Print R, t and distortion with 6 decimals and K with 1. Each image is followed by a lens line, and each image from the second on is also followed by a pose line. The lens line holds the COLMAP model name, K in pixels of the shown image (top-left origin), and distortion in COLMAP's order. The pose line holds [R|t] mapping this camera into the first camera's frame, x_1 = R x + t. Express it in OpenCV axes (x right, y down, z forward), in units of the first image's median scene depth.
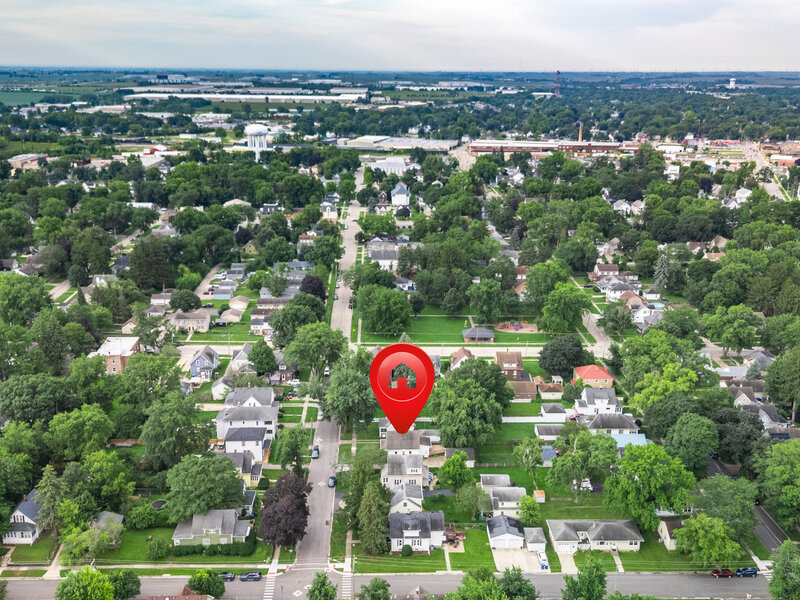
lens RADIAL K [[786.2, 0, 400.0], [0, 786.2, 300.0], [0, 0, 1]] dist [0.101447, -0.159540]
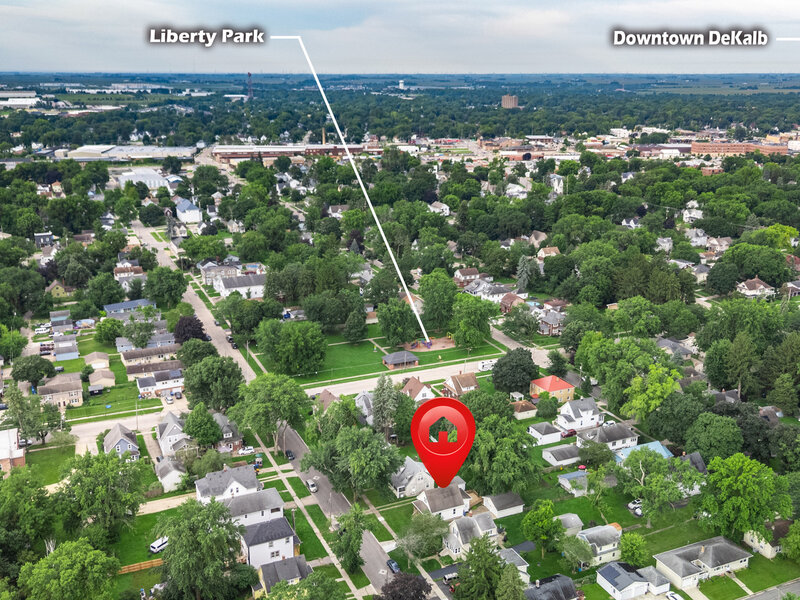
lens RADIAL K [[786.2, 0, 400.0], [0, 786.2, 300.0], [0, 0, 1]] dist [0.101447, -0.159540]
pose [[0.919969, -0.113846, 0.375096, -0.169784], [0.114553, 0.993206, 0.020494, -0.031170], [-0.374880, 0.024115, 0.926759, 0.099483]]
